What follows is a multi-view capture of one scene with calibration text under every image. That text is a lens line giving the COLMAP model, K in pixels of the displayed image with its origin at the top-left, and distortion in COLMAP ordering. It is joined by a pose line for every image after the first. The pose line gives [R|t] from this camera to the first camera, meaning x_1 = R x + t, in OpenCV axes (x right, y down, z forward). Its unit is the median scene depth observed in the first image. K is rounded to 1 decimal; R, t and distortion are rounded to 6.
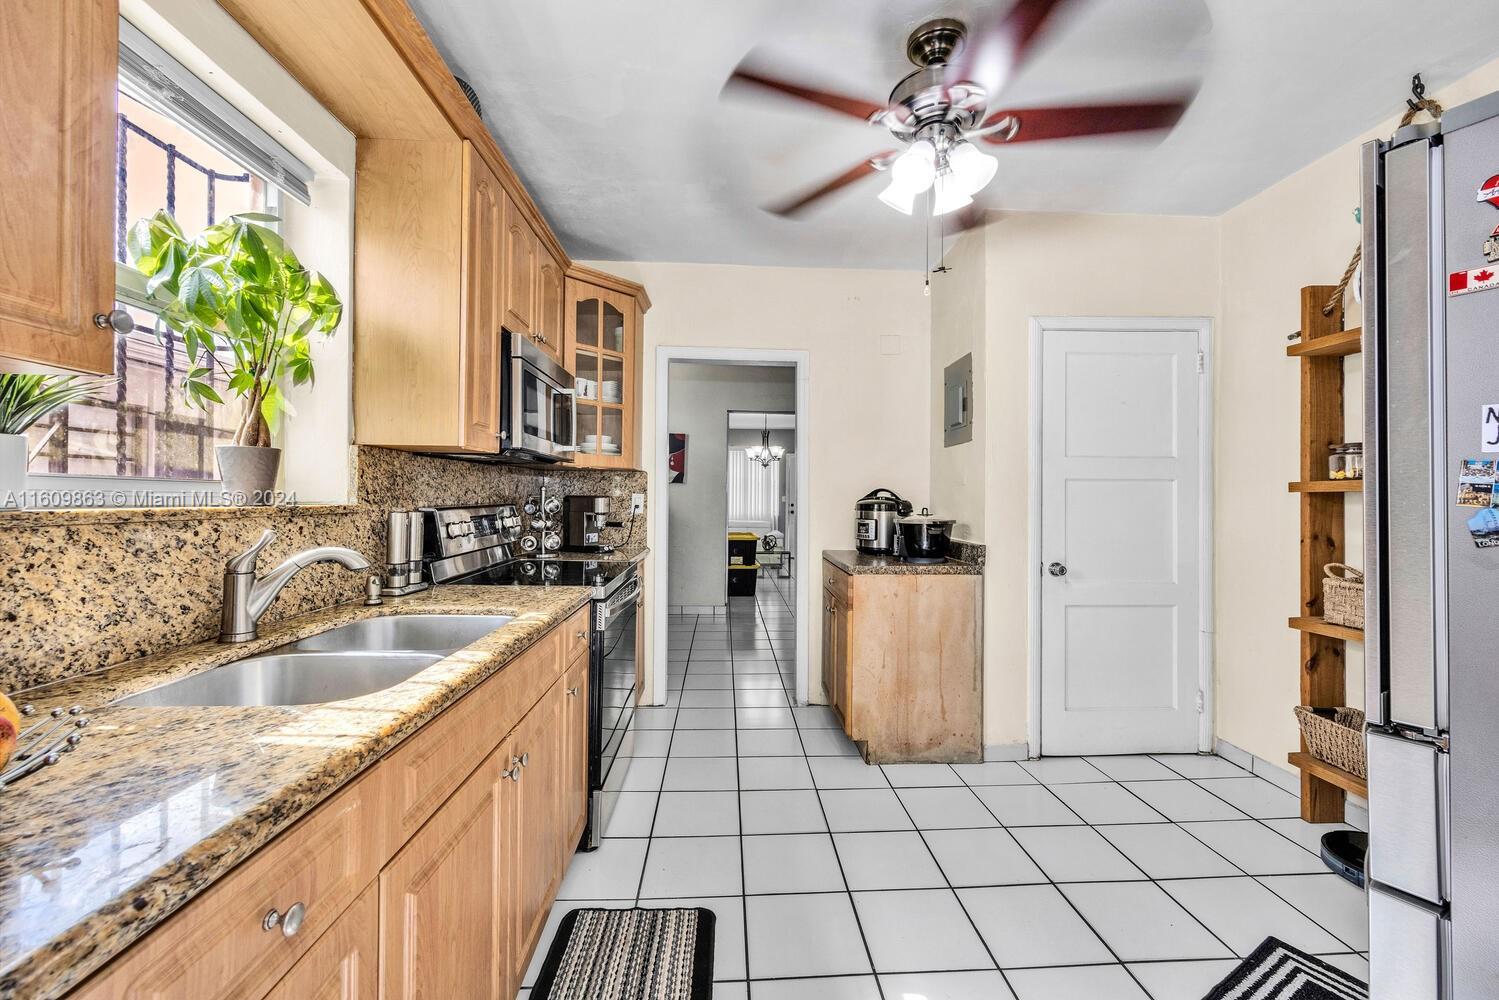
lens RADIAL K [[591.1, 0, 747.1], [0, 591.1, 496.6], [0, 0, 1]] dist [0.000191, 0.000030]
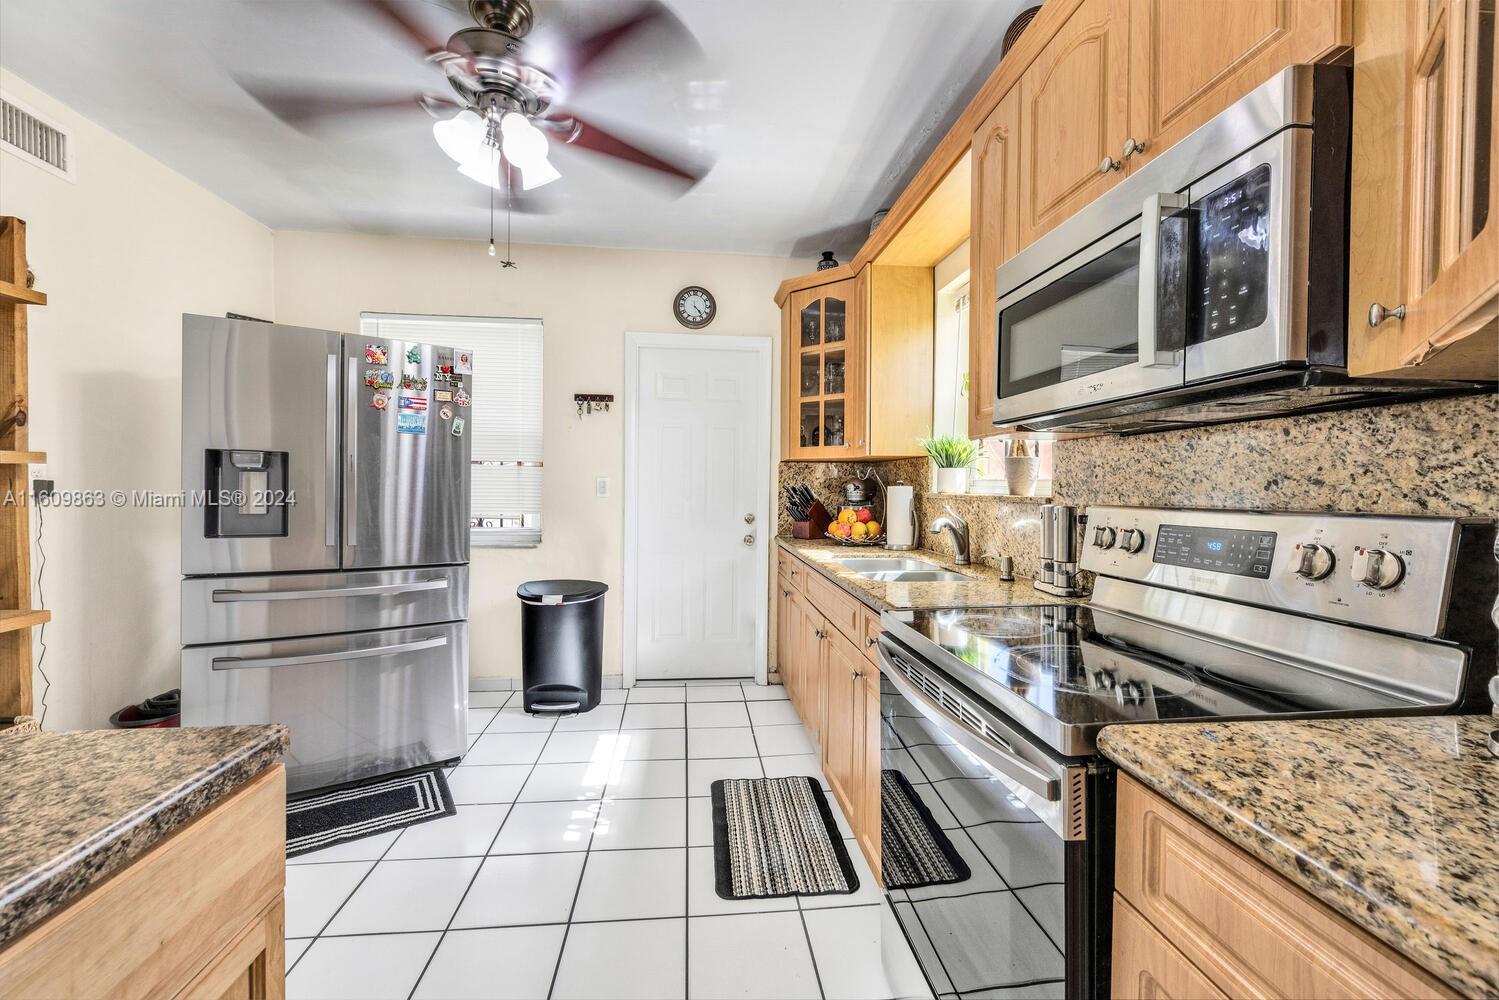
lens RADIAL K [[591.1, 0, 747.1], [0, 591.1, 496.6], [0, 0, 1]] dist [0.000191, 0.000030]
pose [[-0.998646, -0.010263, -0.051004, -0.047334], [-0.011195, 0.999775, 0.018033, -0.000753], [0.050807, 0.018580, -0.998536, 2.022492]]
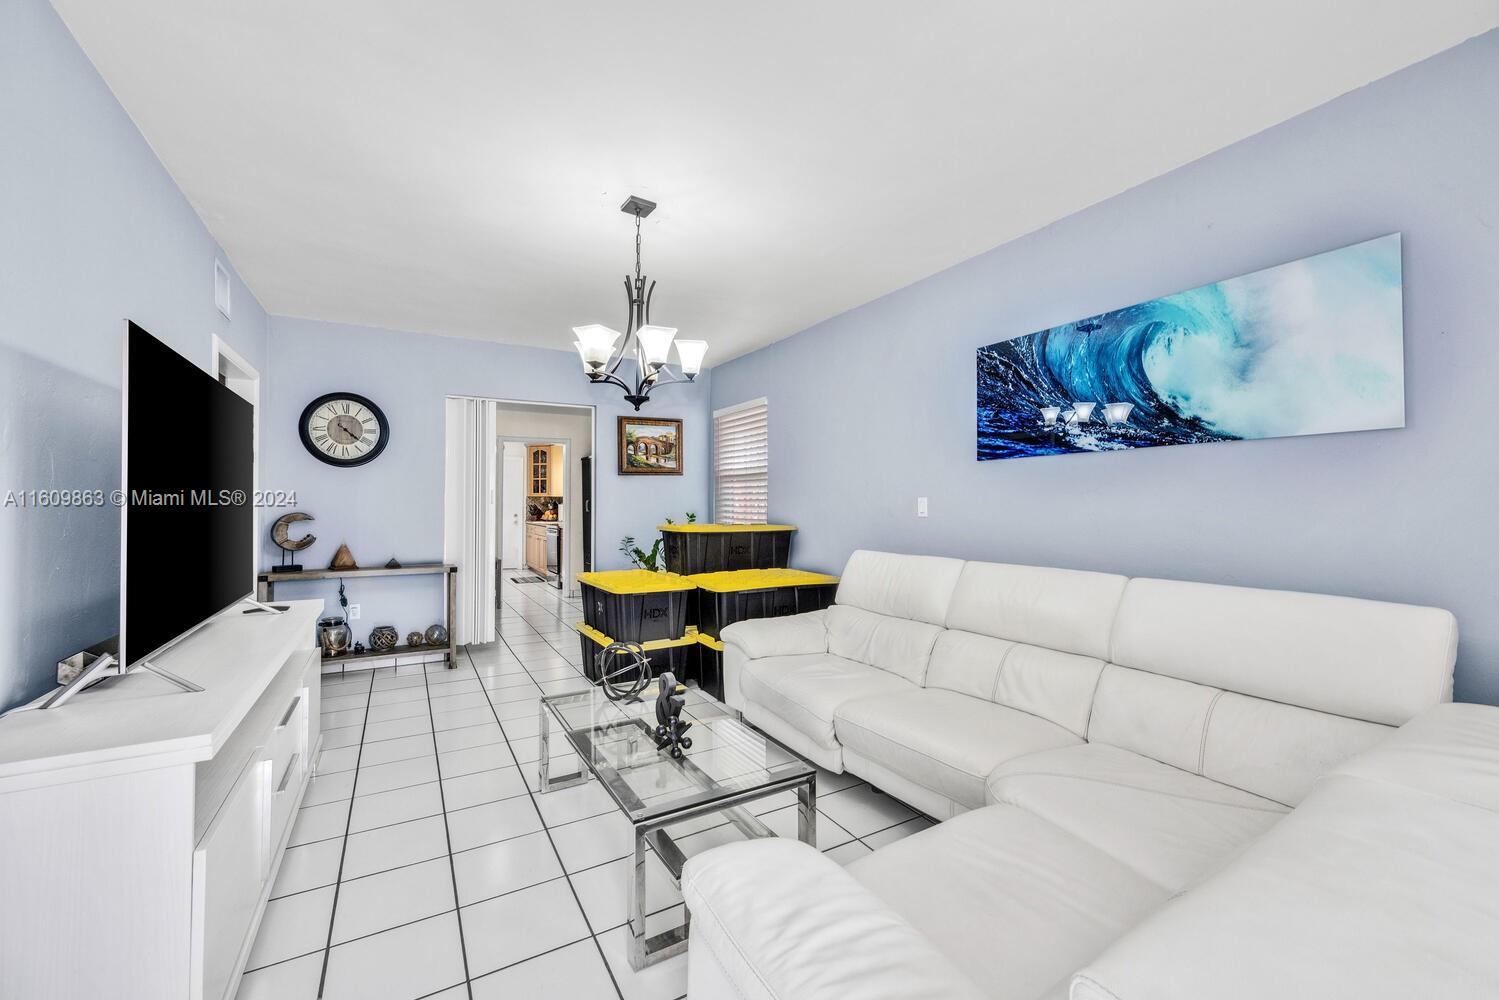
lens RADIAL K [[591.1, 0, 747.1], [0, 591.1, 496.6], [0, 0, 1]] dist [0.000191, 0.000030]
pose [[-0.895098, -0.007188, -0.445811, -0.003251], [0.003505, 0.999726, -0.023157, 0.004908], [0.445855, -0.022290, -0.894828, 2.440420]]
